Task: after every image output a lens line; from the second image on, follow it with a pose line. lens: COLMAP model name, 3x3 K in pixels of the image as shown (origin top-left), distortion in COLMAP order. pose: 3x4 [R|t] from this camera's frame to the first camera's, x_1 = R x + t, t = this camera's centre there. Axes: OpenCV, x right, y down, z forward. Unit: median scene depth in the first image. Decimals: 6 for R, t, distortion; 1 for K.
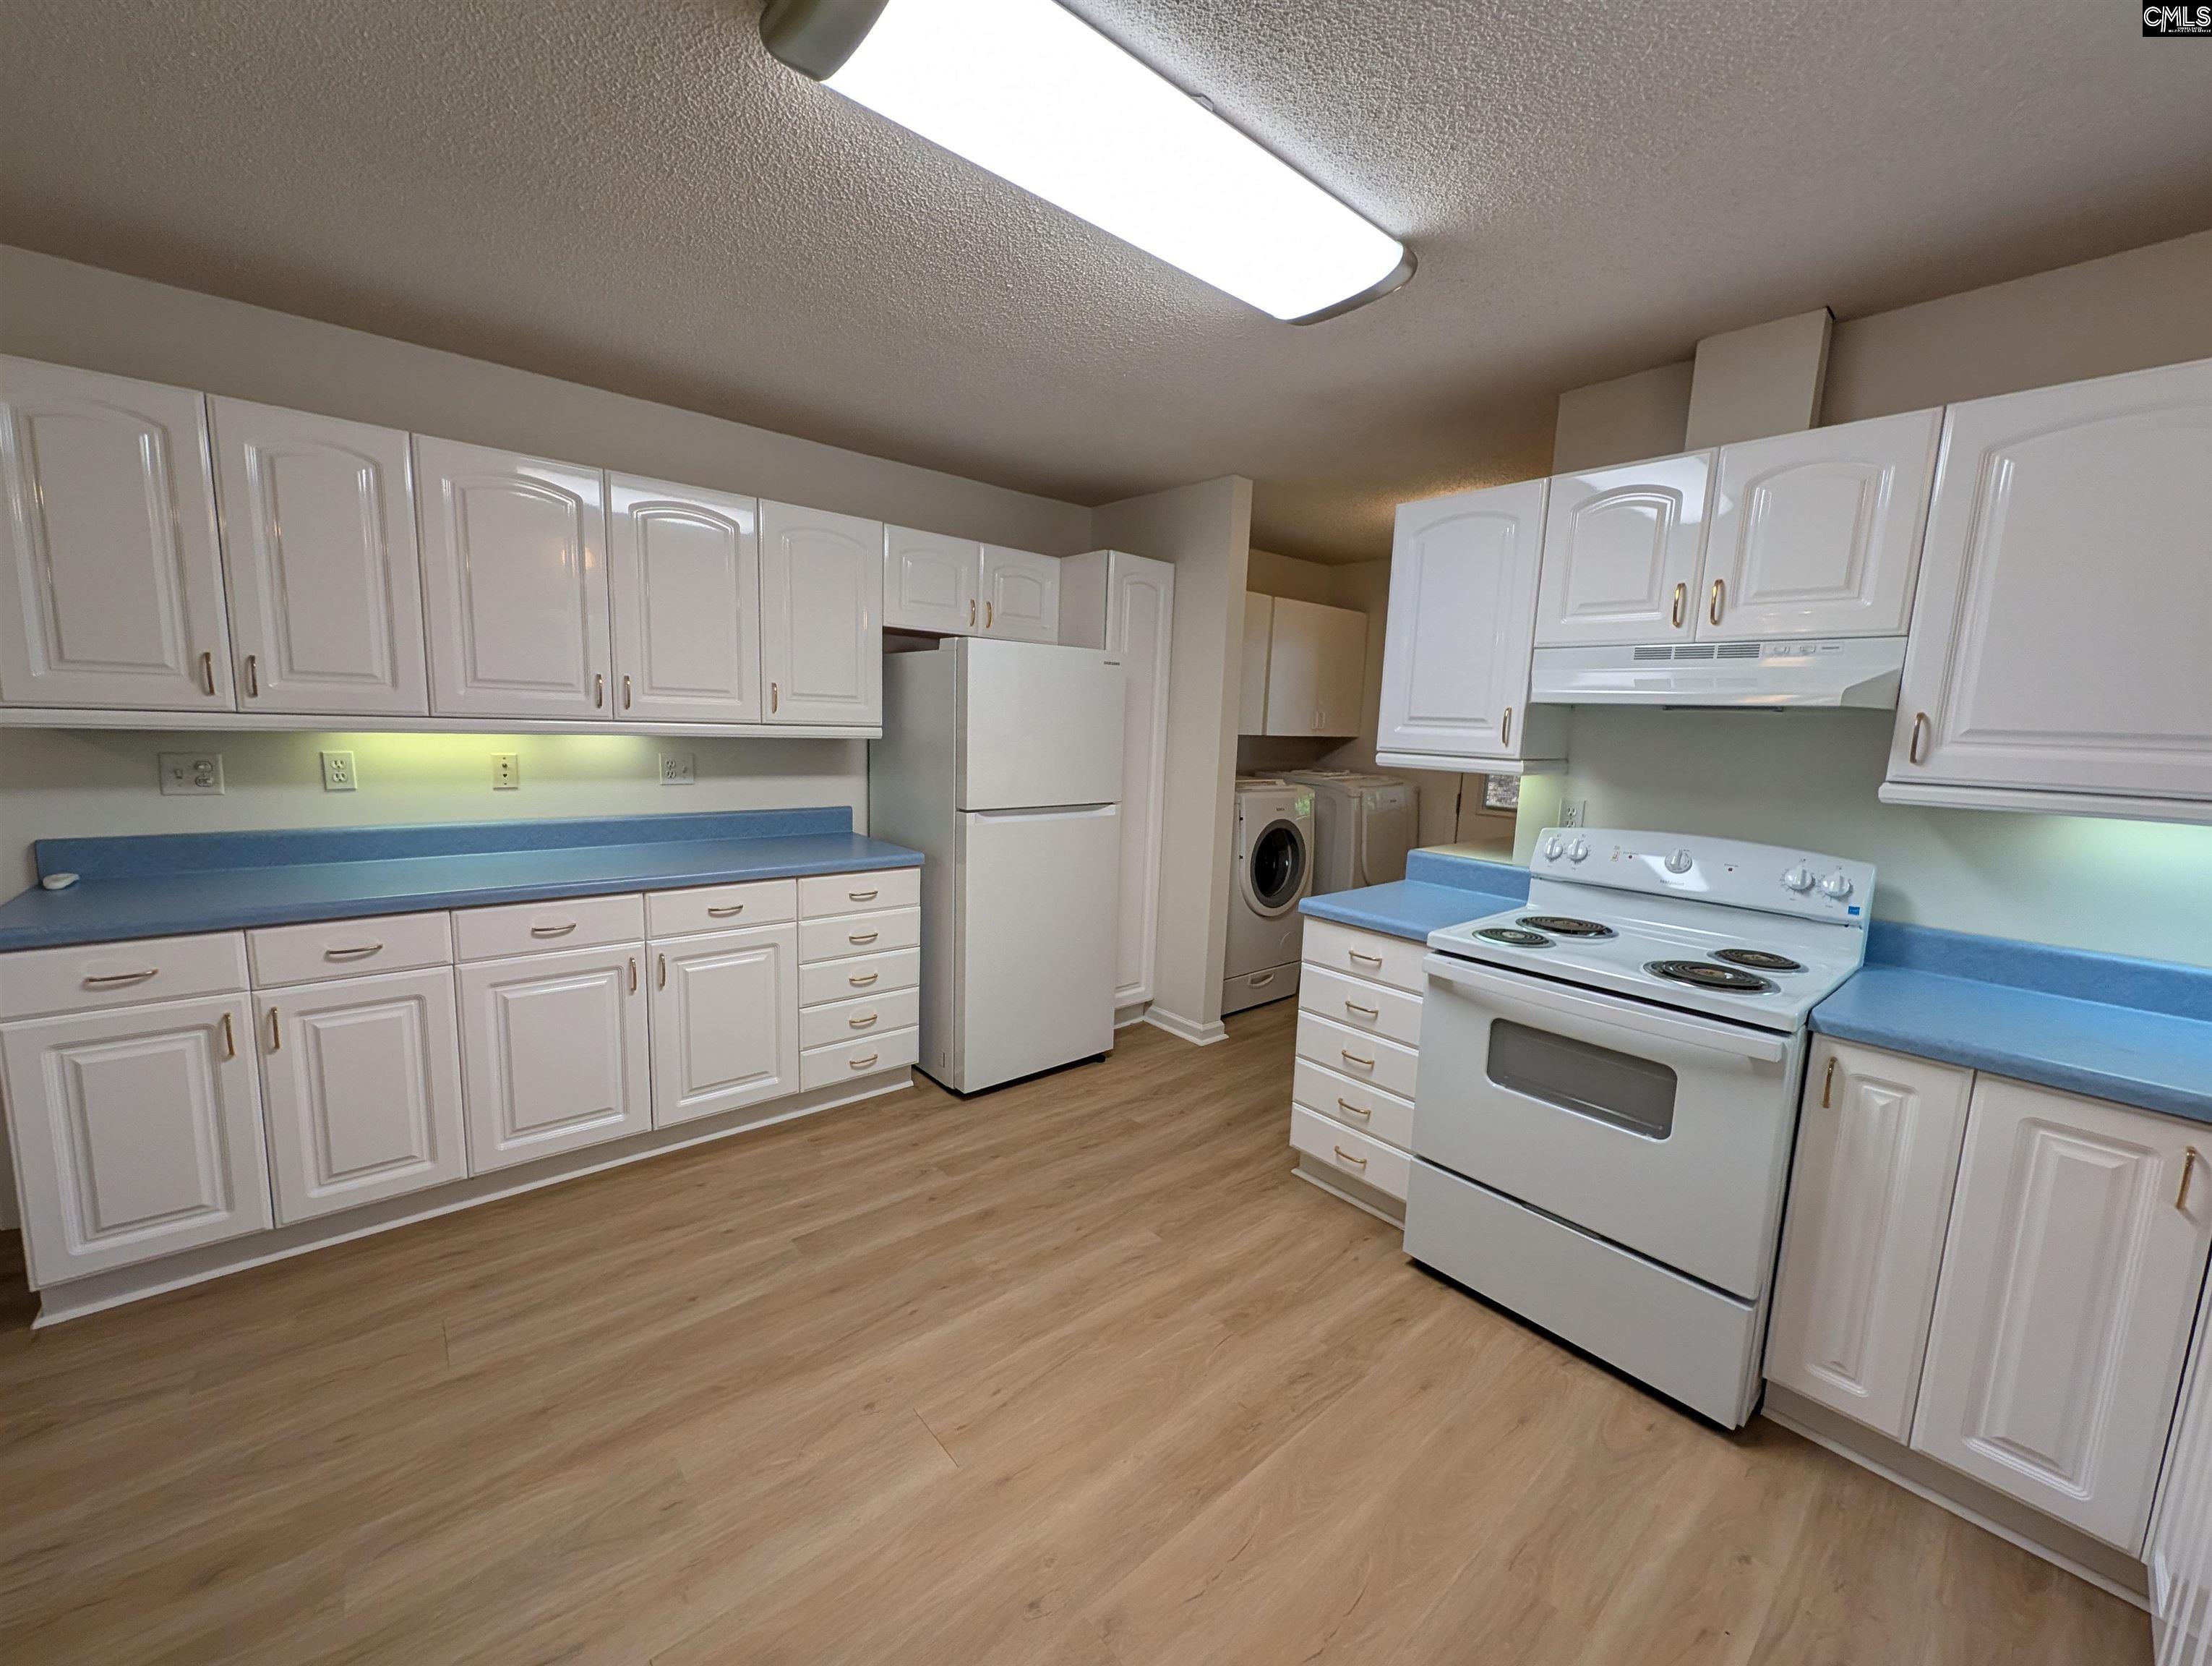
lens RADIAL K [[851.5, 0, 1106.0], [0, 851.5, 833.0], [0, 0, 1]] dist [-0.001134, 0.000350]
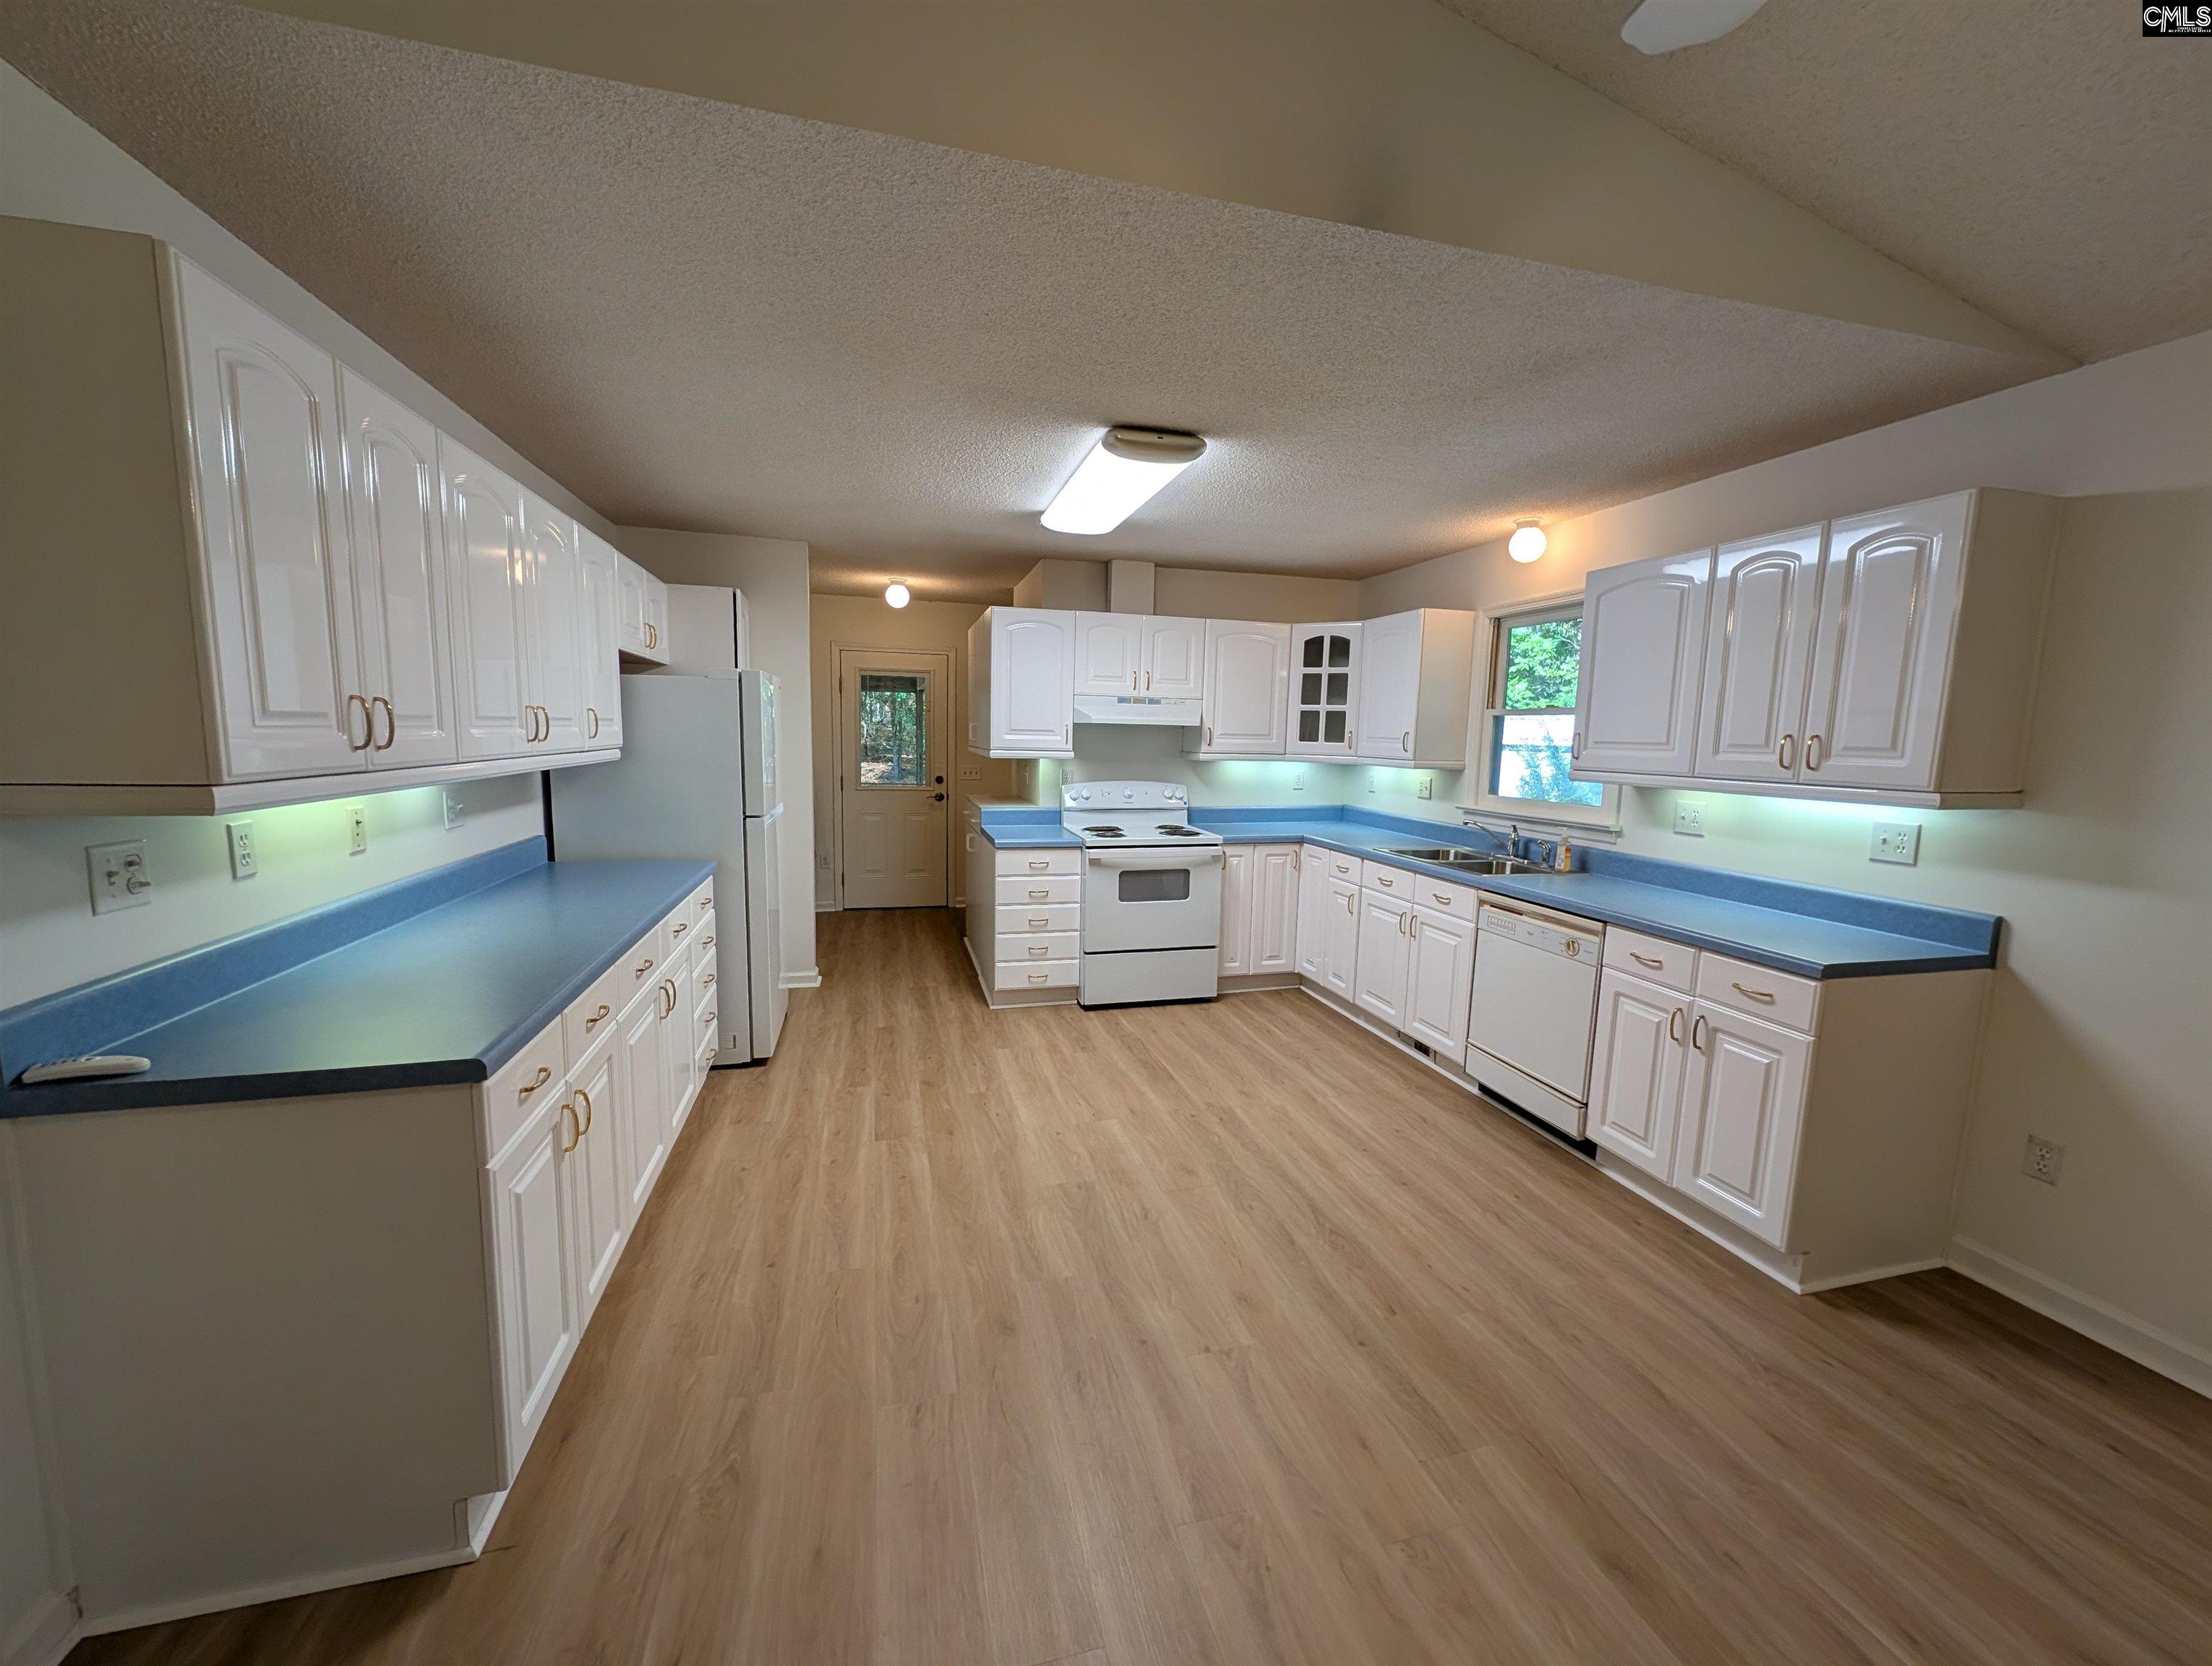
lens RADIAL K [[851.5, 0, 1106.0], [0, 851.5, 833.0], [0, 0, 1]] dist [-0.001134, 0.000350]
pose [[0.433609, -0.134455, 0.891014, -1.538220], [0.114933, 0.988982, 0.093306, -0.088665], [-0.893742, 0.061948, 0.444284, 0.074723]]
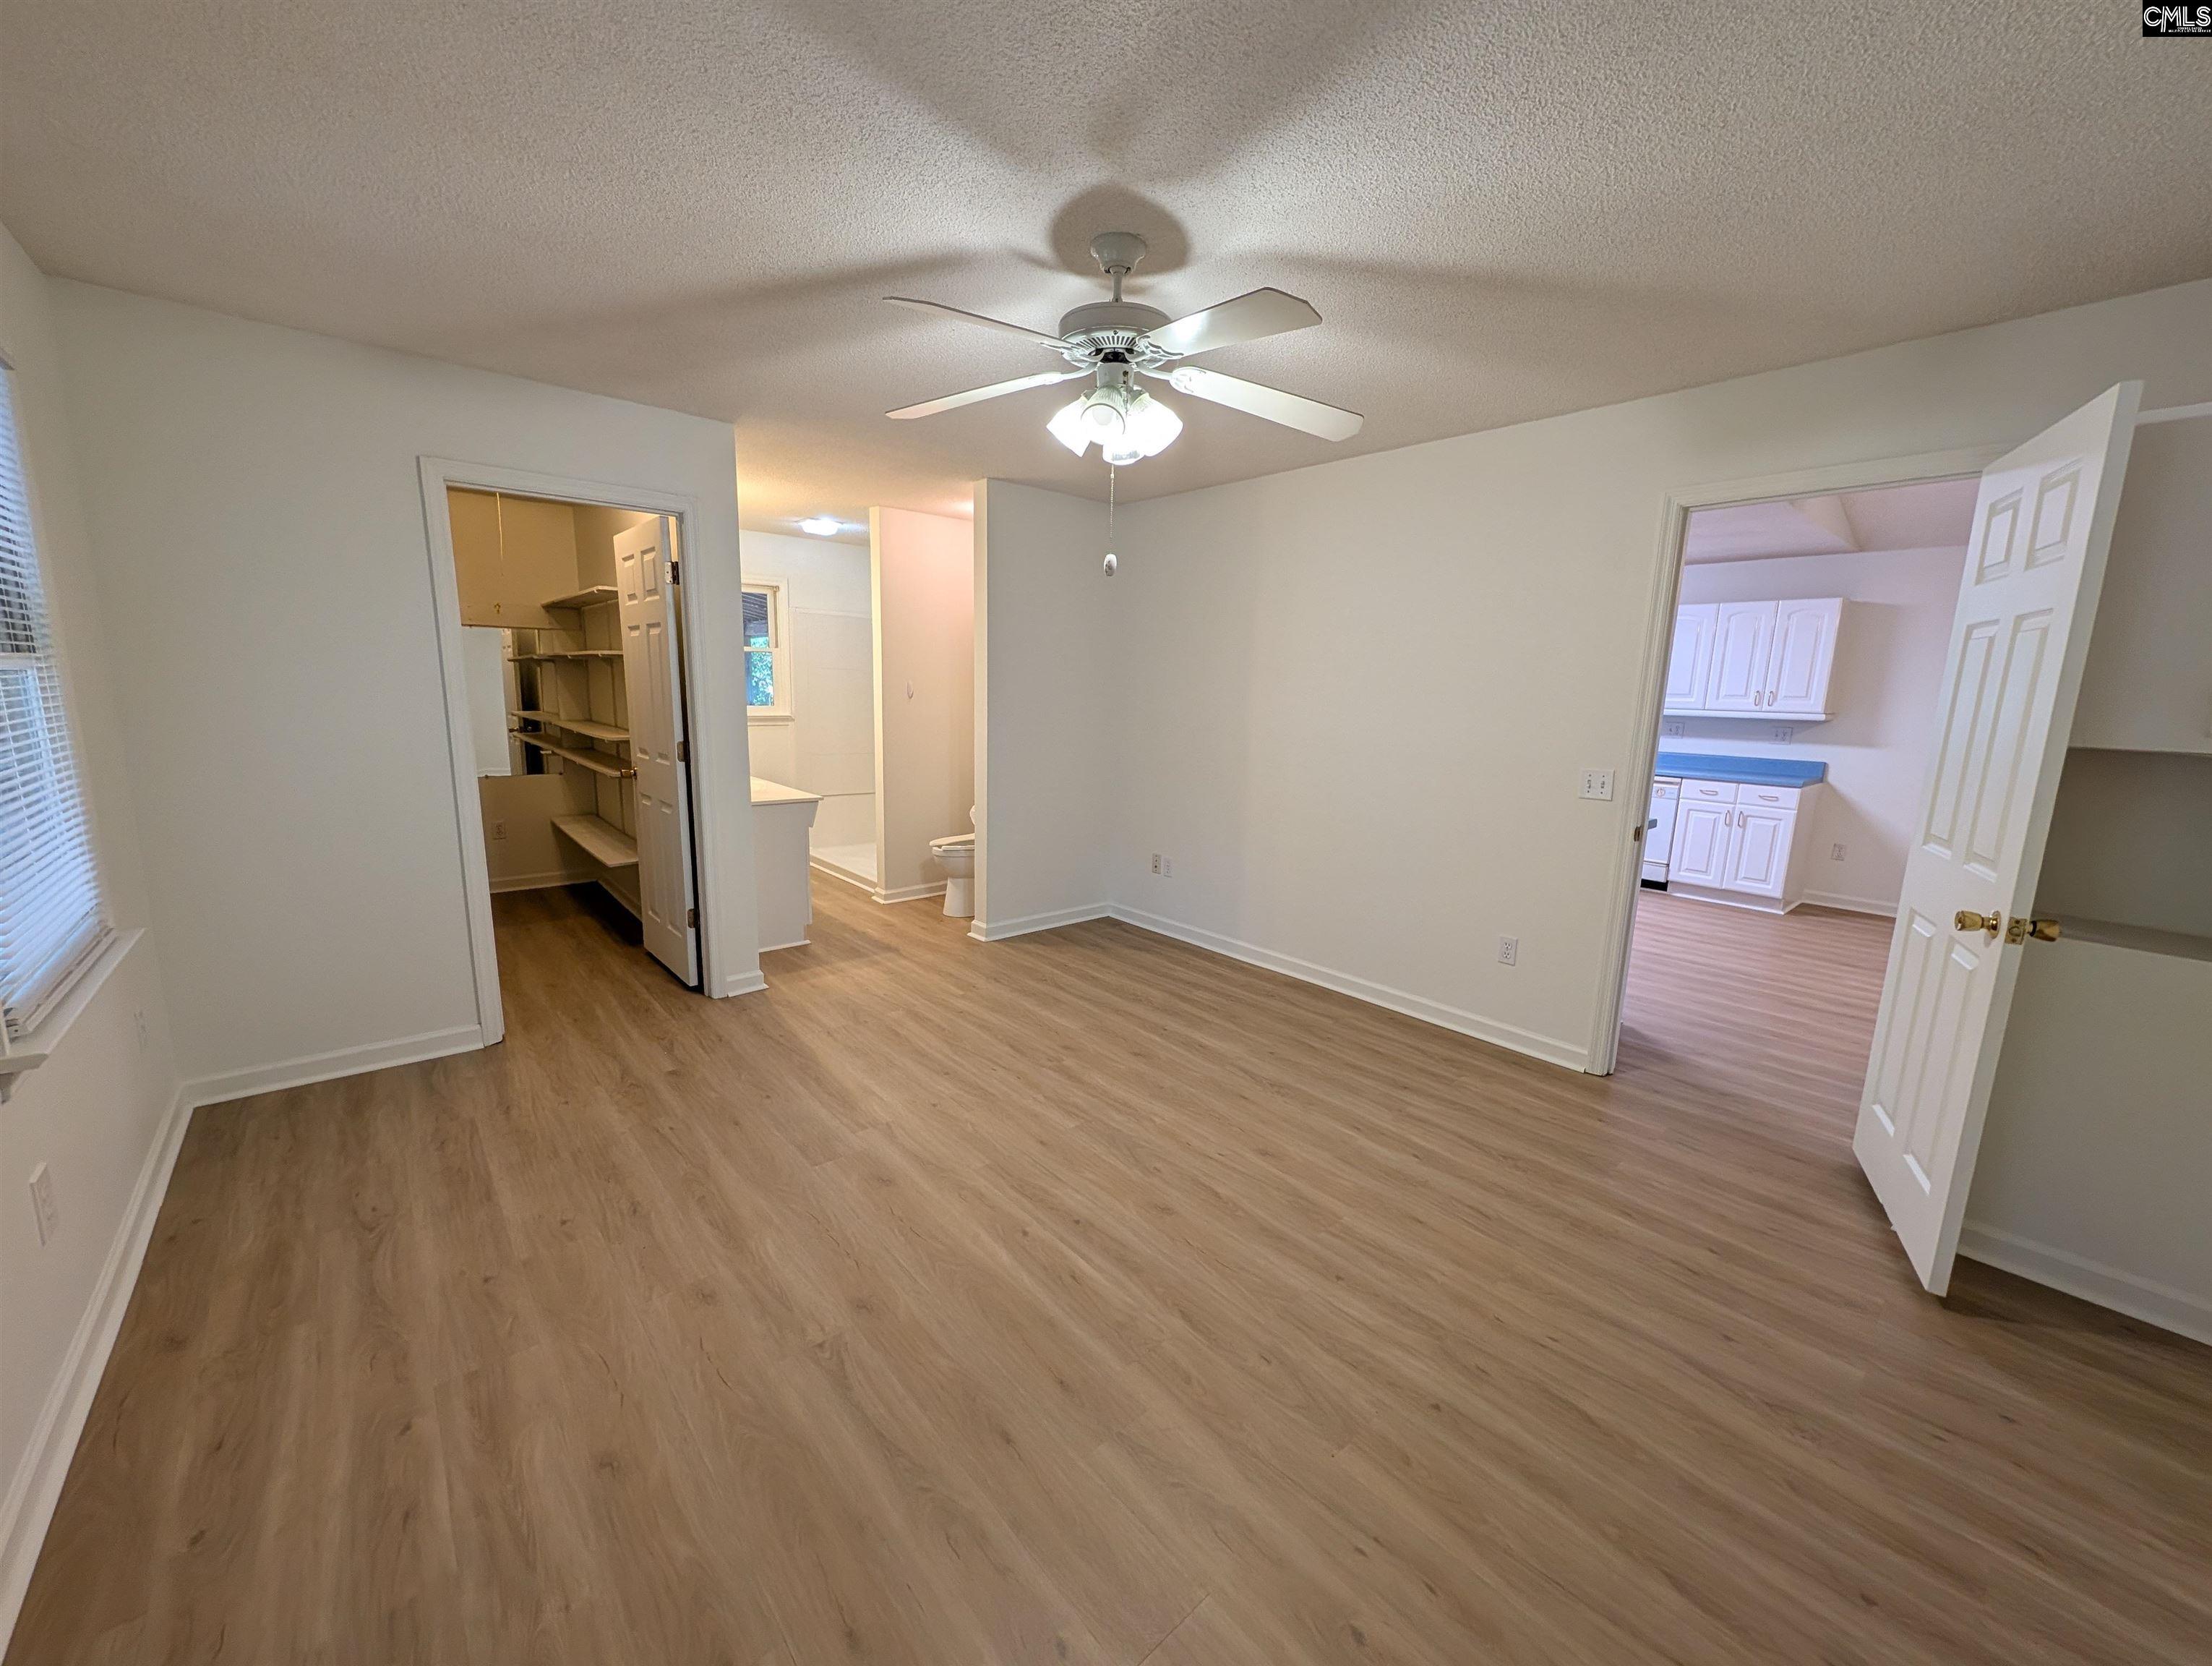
lens RADIAL K [[851.5, 0, 1106.0], [0, 851.5, 833.0], [0, 0, 1]] dist [-0.001134, 0.000350]
pose [[-0.010685, -0.211572, 0.977304, -2.960061], [0.110495, 0.971125, 0.211443, -0.402872], [-0.993819, 0.110247, 0.013001, 2.033981]]
